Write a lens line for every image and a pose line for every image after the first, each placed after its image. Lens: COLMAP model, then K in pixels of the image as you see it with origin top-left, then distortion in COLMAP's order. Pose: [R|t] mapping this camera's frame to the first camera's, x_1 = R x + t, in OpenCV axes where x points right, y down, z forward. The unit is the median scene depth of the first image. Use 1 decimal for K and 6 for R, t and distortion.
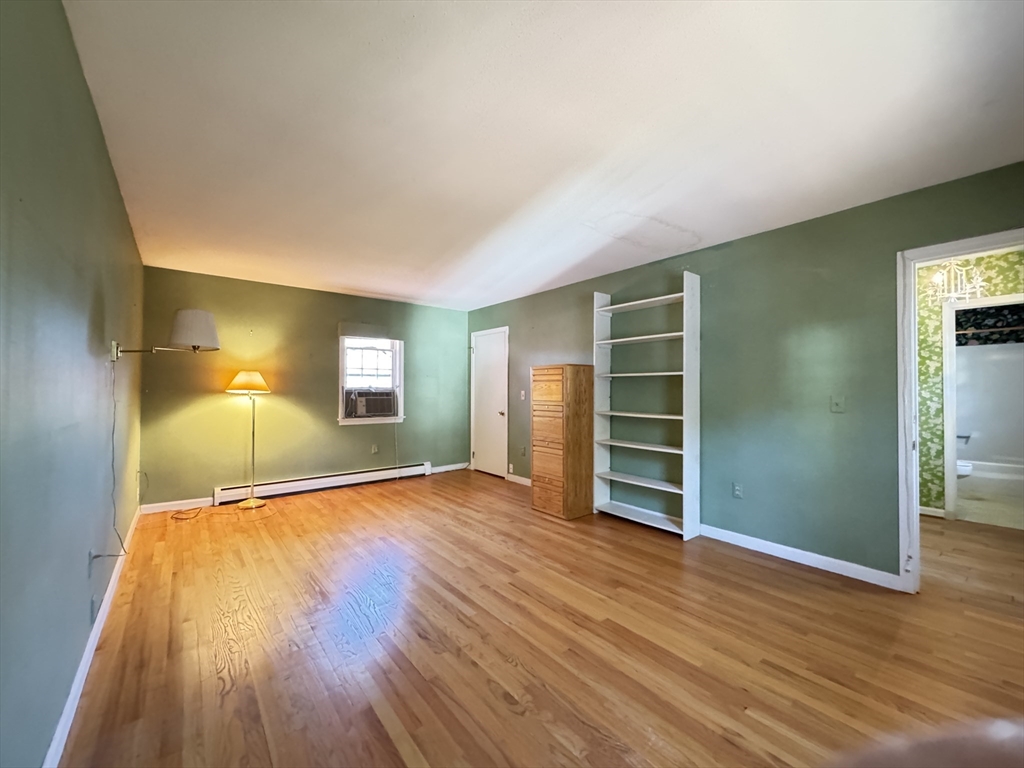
lens RADIAL K [[410.1, 0, 510.3], [0, 410.1, 385.2], [0, 0, 1]] dist [-0.002567, 0.000183]
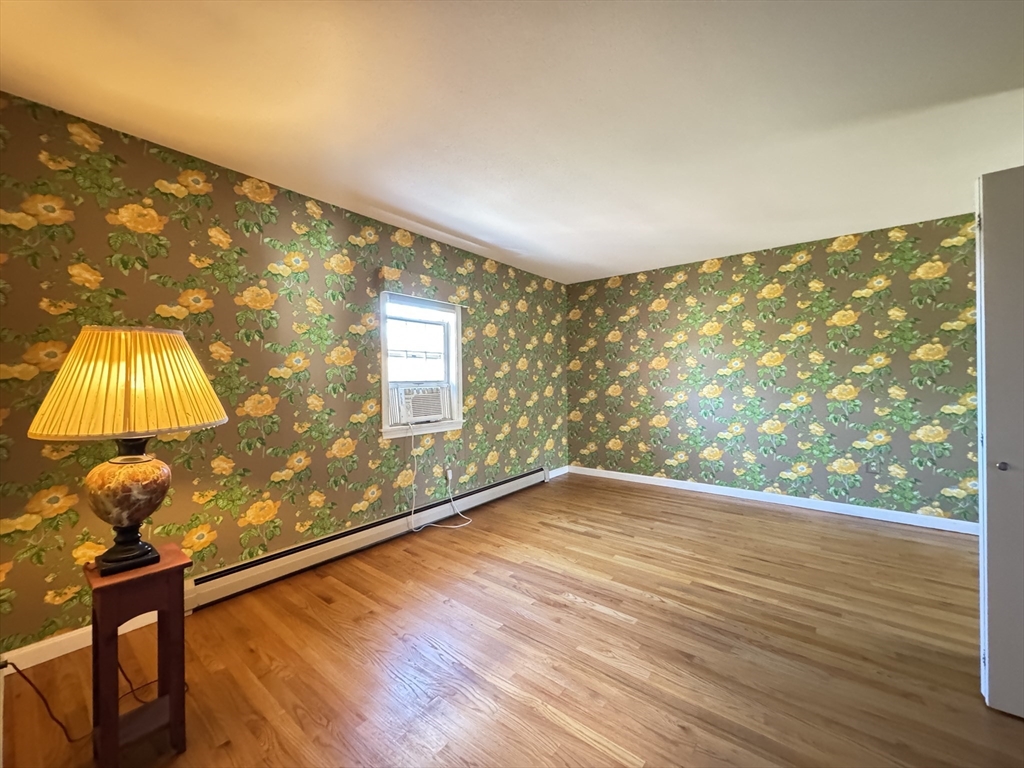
lens RADIAL K [[410.1, 0, 513.1], [0, 410.1, 381.1], [0, 0, 1]] dist [-0.002567, 0.000183]
pose [[0.964458, -0.006856, 0.264148, -0.439149], [0.003606, 0.999912, 0.012787, 0.004234], [-0.264212, -0.011380, 0.964398, 0.397717]]
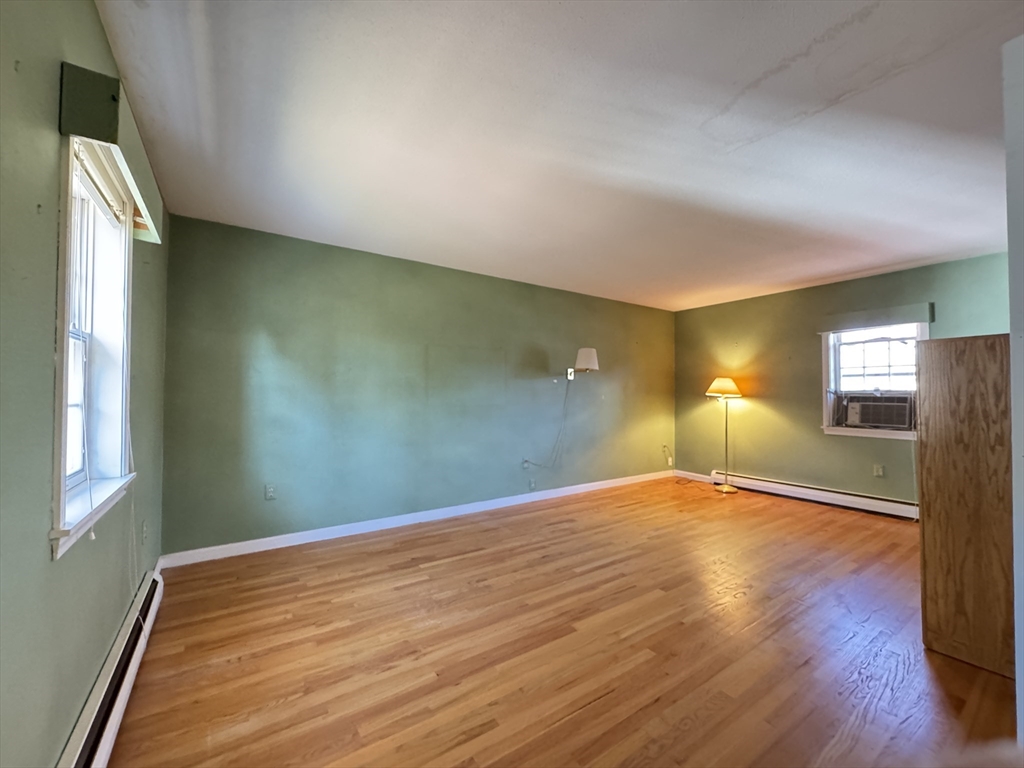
lens RADIAL K [[410.1, 0, 511.7], [0, 410.1, 386.2], [0, 0, 1]] dist [-0.002567, 0.000183]
pose [[-0.075591, -0.022309, -0.996889, 0.580561], [0.009285, 0.999691, -0.023076, 0.010514], [0.997096, -0.011001, -0.075360, 0.443865]]
